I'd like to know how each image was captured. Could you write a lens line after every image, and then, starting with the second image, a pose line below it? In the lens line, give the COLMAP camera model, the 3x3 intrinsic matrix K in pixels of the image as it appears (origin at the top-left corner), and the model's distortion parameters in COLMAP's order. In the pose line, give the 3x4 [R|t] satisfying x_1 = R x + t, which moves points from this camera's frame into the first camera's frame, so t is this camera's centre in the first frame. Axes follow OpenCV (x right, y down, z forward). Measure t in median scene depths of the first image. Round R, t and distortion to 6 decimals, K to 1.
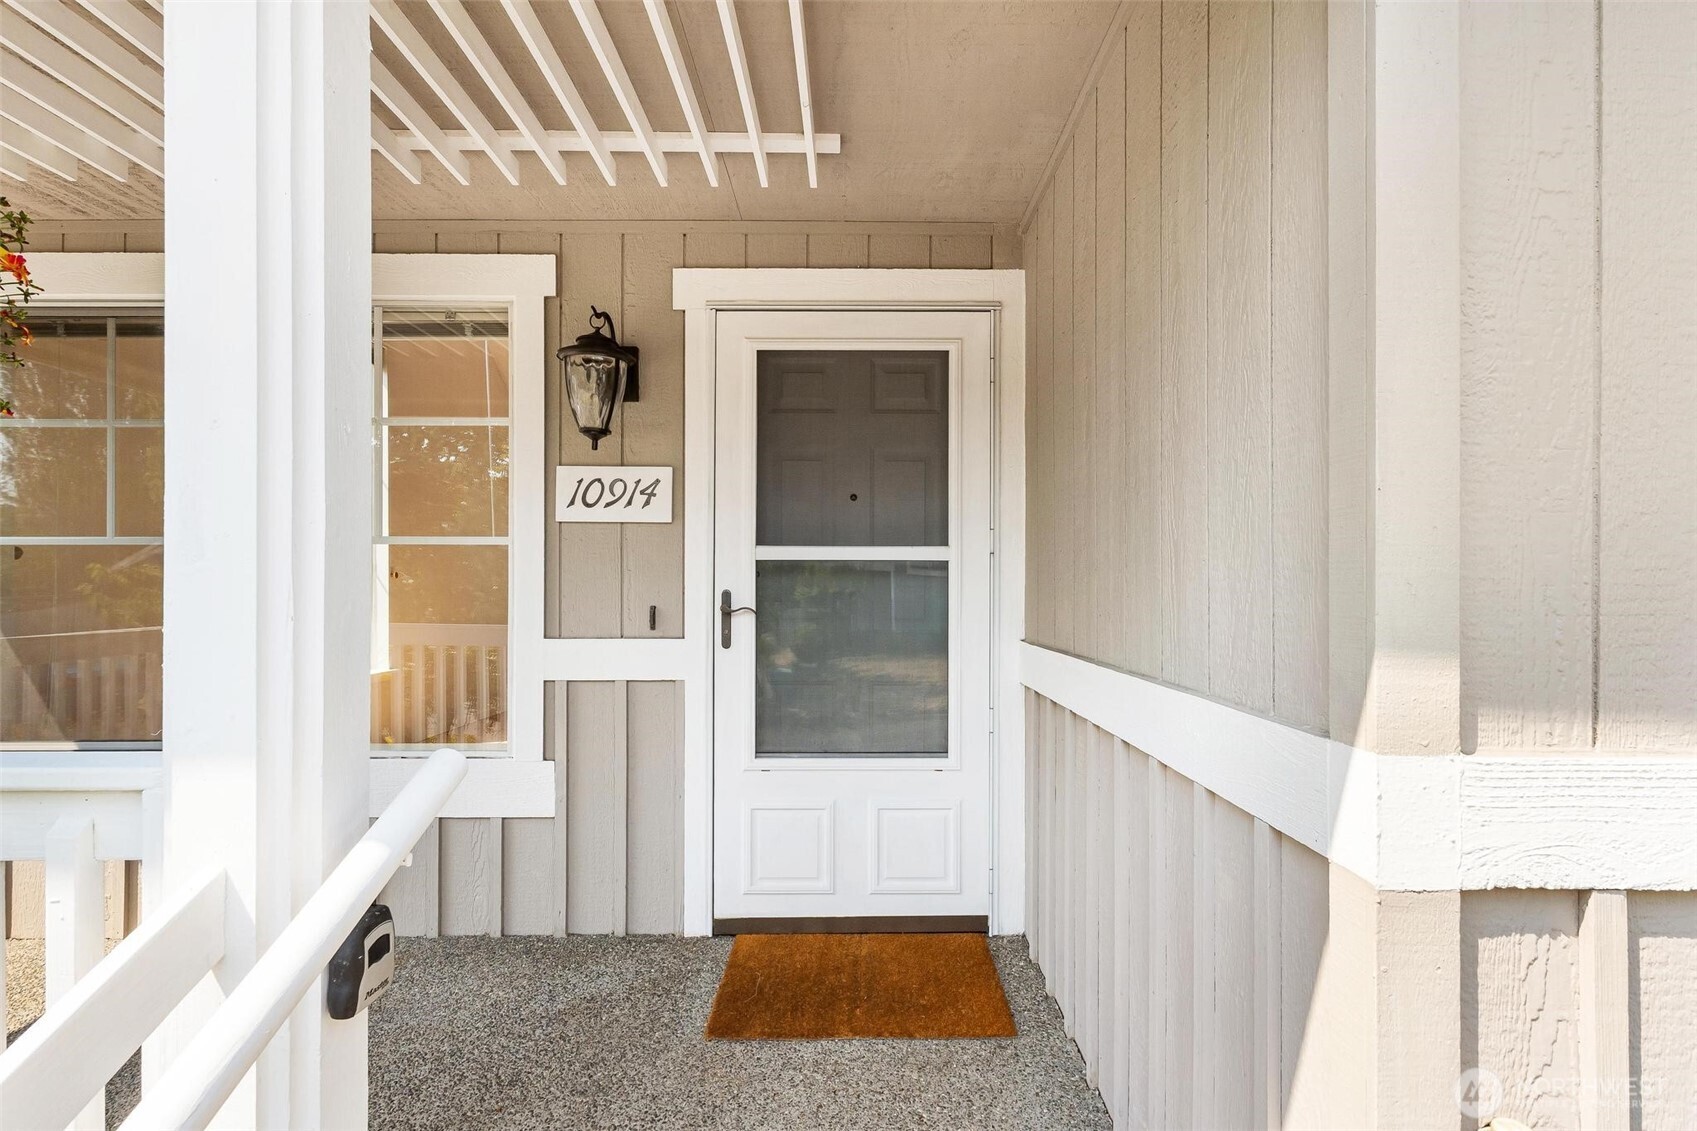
lens RADIAL K [[822.8, 0, 856.2], [0, 822.8, 578.6], [0, 0, 1]] dist [-0.002606, 0.000204]
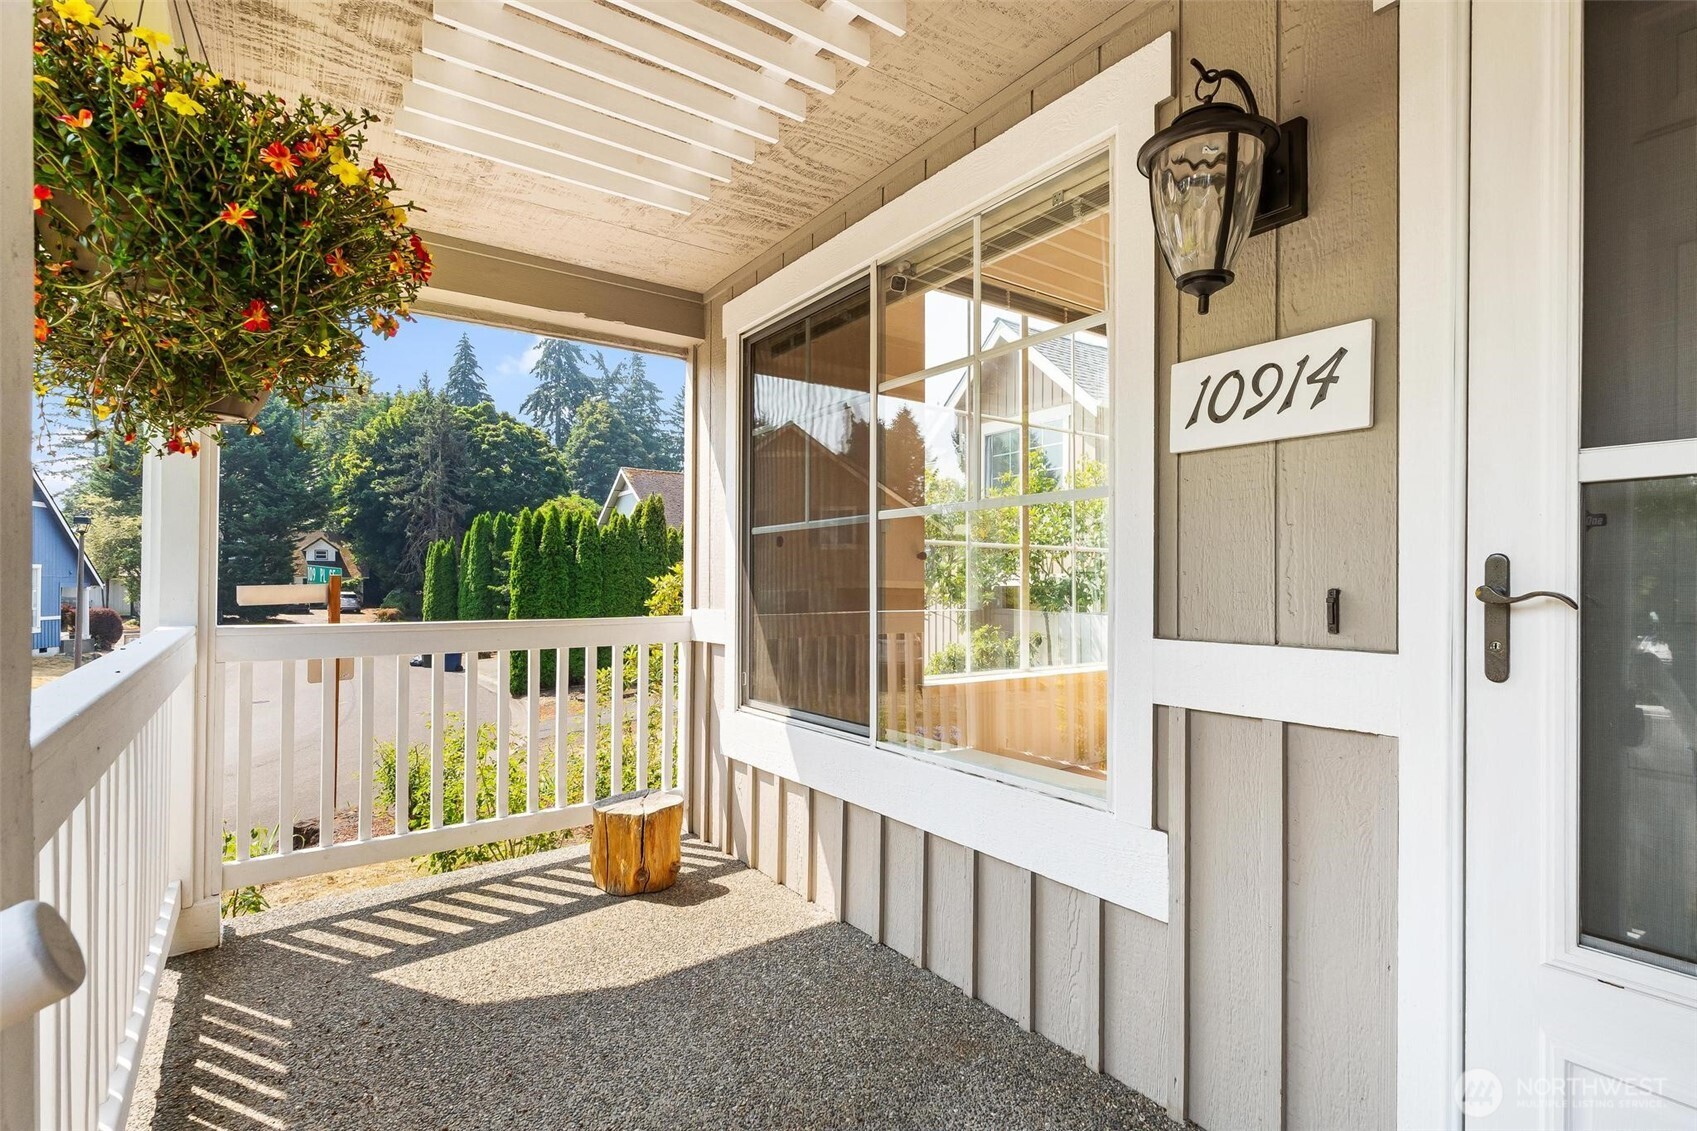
lens RADIAL K [[822.8, 0, 856.2], [0, 822.8, 578.6], [0, 0, 1]] dist [-0.002606, 0.000204]
pose [[0.581734, -0.003624, -0.813371, 0.006621], [-0.001231, 0.999985, -0.005335, 0.030266], [0.813378, 0.004105, 0.581720, 0.439273]]
